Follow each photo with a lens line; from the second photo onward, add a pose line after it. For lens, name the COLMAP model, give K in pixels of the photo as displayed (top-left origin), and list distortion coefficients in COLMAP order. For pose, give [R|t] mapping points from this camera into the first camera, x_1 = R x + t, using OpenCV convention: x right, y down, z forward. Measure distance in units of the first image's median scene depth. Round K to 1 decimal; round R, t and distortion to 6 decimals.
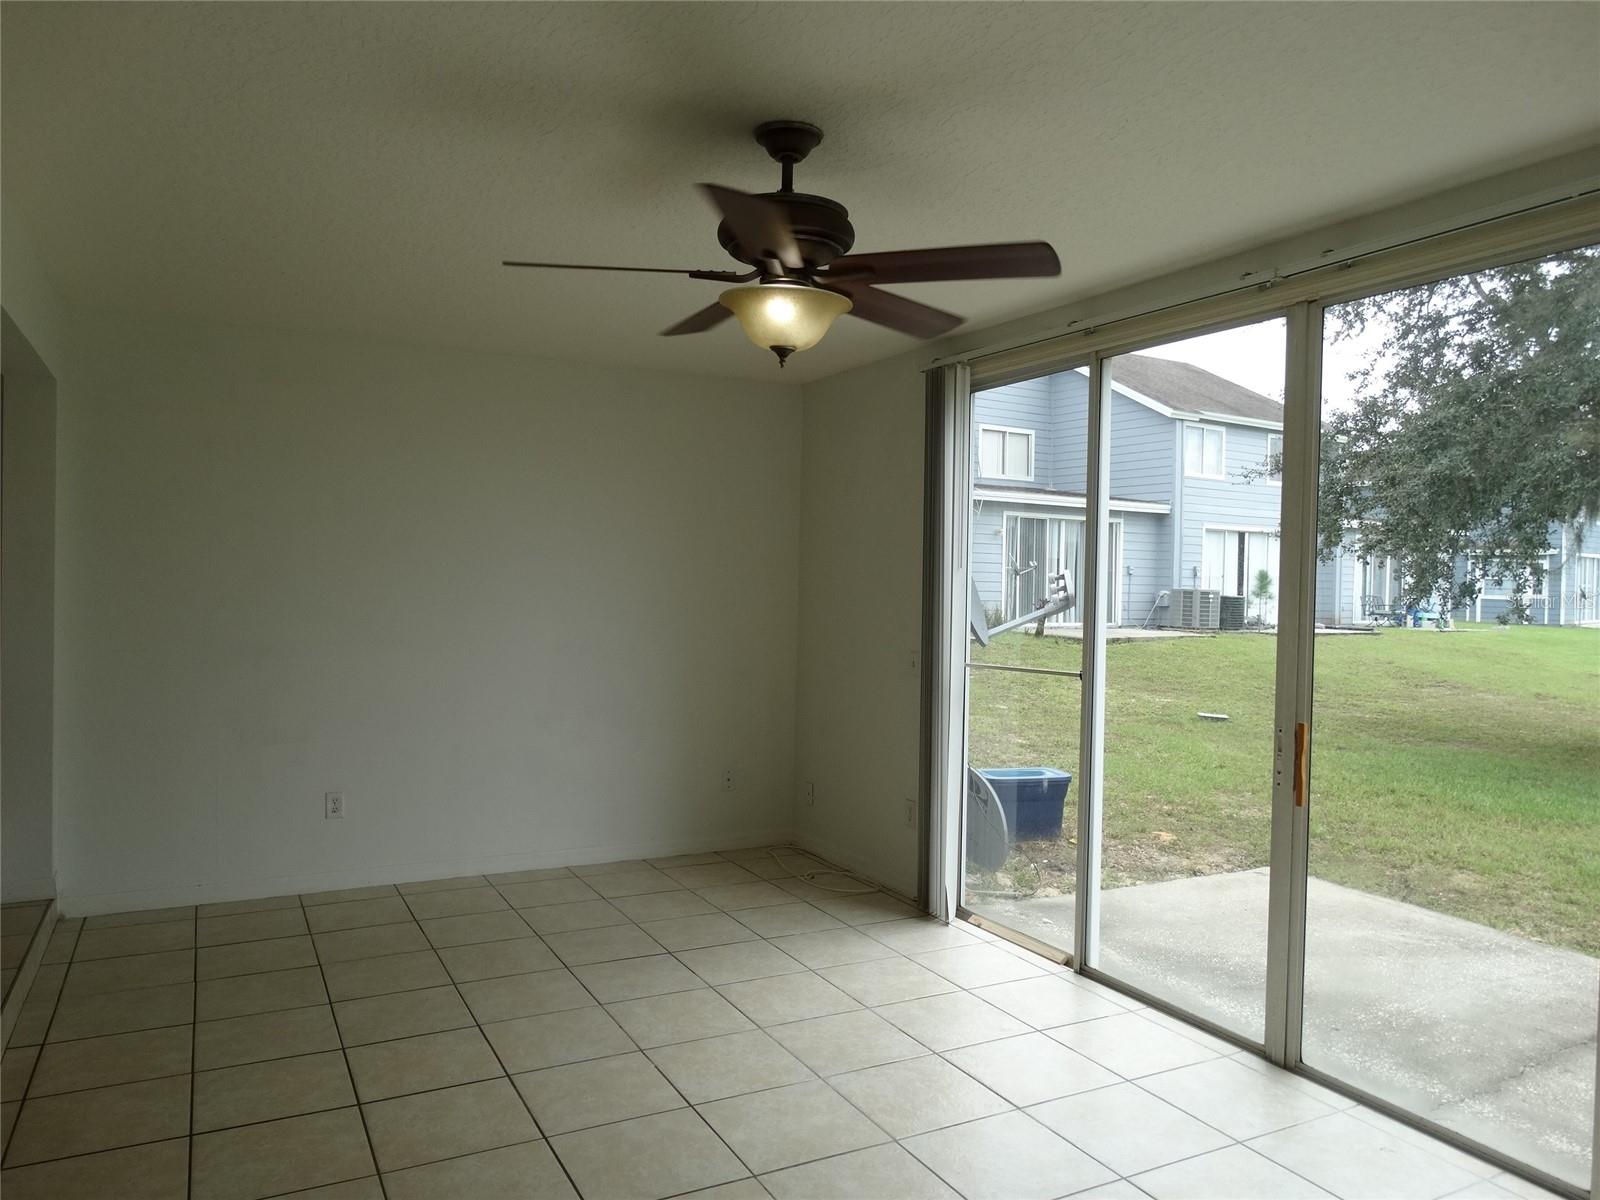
lens RADIAL K [[1137.7, 0, 800.0], [0, 1137.7, 600.0], [0, 0, 1]] dist [0.003977, 0.000362]
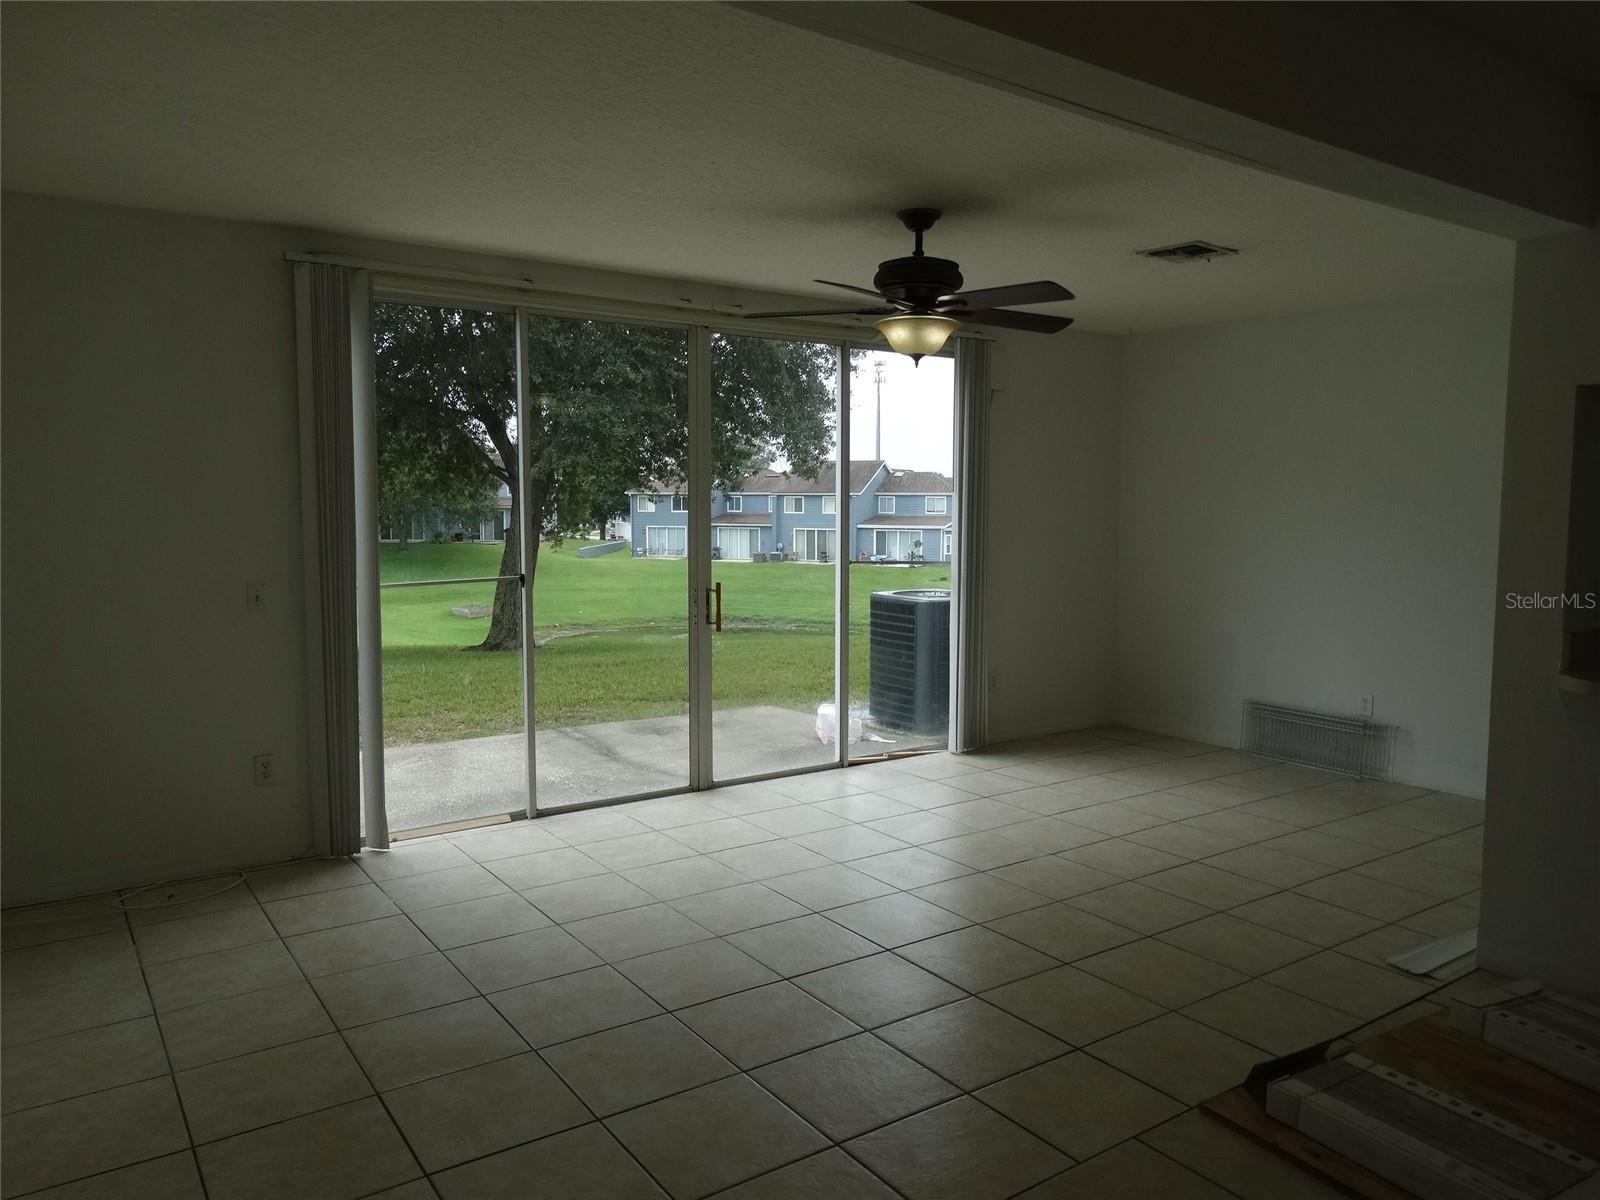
lens RADIAL K [[1137.7, 0, 800.0], [0, 1137.7, 600.0], [0, 0, 1]] dist [0.003977, 0.000362]
pose [[-0.130249, -0.100936, 0.986330, -1.022987], [0.017343, 0.994420, 0.104054, -0.027542], [-0.991330, 0.030659, -0.127772, 0.915155]]
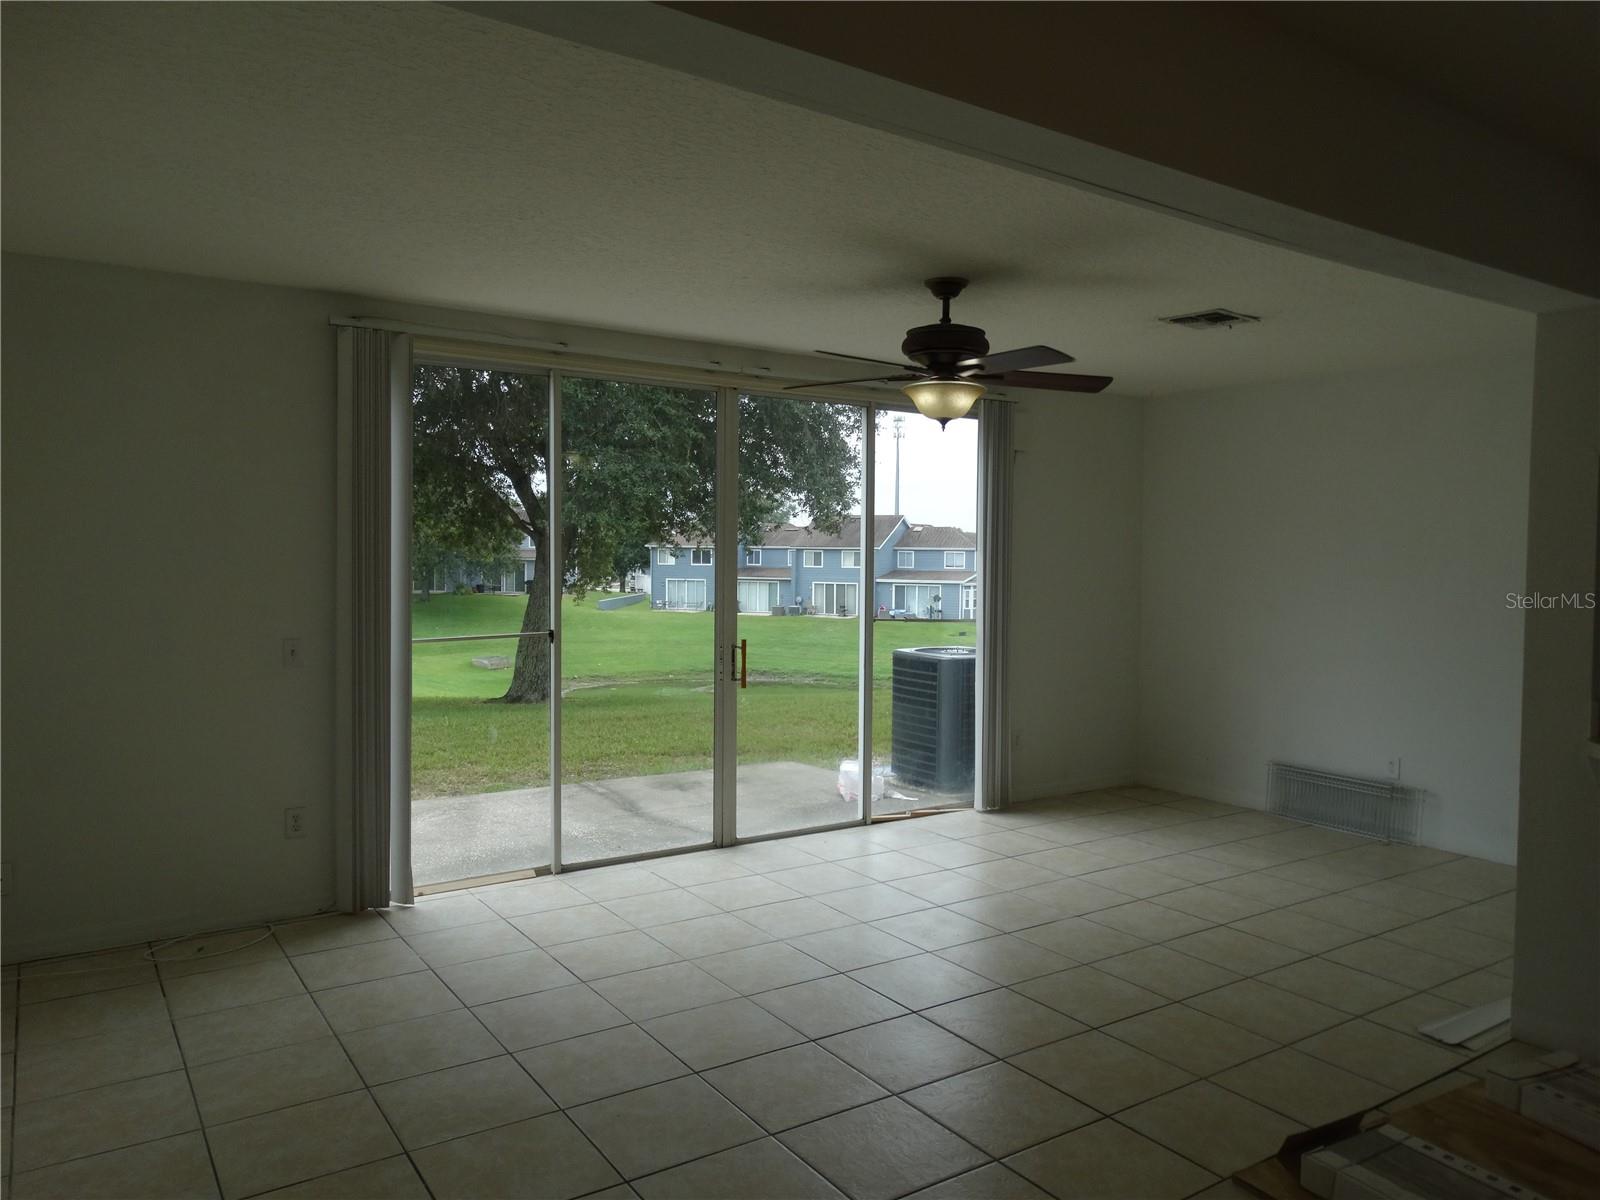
lens RADIAL K [[1139.6, 0, 800.0], [0, 1139.6, 600.0], [0, 0, 1]] dist [0.004491, -0.000262]
pose [[-0.115382, -0.056516, 0.991712, -1.035053], [0.010779, 0.998250, 0.058143, -0.035190], [-0.993263, 0.017398, -0.114571, 0.927014]]
